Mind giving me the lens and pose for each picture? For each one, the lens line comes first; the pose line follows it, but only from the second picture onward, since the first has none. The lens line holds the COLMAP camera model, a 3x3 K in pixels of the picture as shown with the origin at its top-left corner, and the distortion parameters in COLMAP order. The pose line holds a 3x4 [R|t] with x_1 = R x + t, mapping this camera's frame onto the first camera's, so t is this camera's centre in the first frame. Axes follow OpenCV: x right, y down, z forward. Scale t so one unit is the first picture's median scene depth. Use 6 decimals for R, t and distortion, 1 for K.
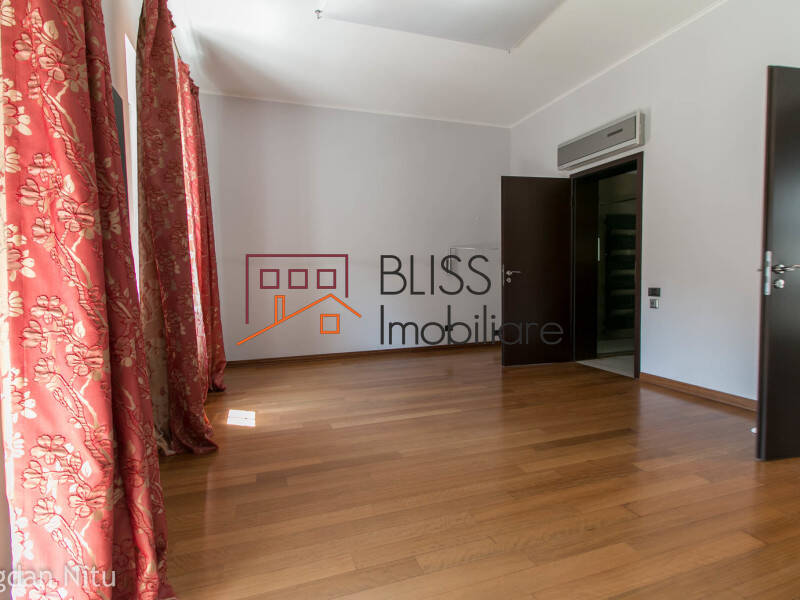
lens RADIAL K [[412.7, 0, 399.7], [0, 412.7, 301.0], [0, 0, 1]] dist [-0.000153, 0.001333]
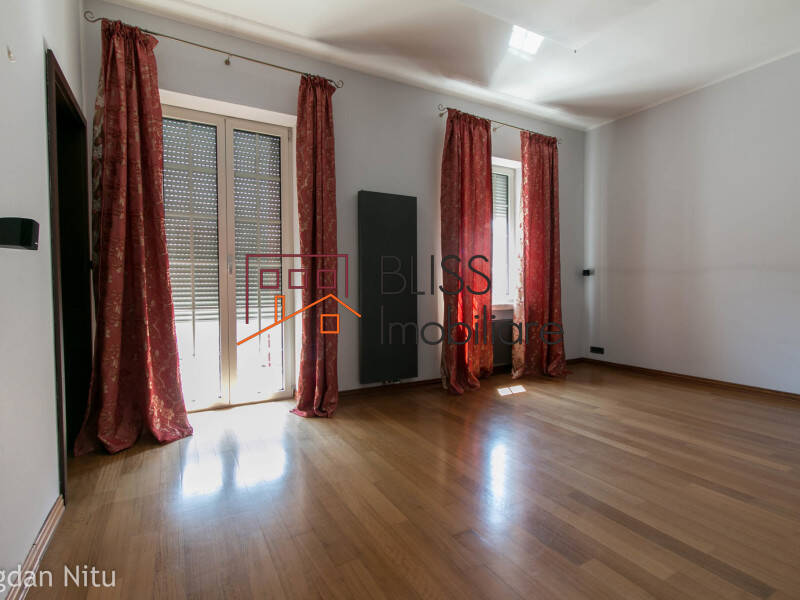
lens RADIAL K [[412.7, 0, 399.0], [0, 412.7, 297.7], [0, 0, 1]] dist [-0.000153, 0.001333]
pose [[0.176523, 0.039887, -0.983488, 0.812130], [-0.062099, 0.997639, 0.029315, -0.032023], [0.982336, 0.055899, 0.178583, 0.365386]]
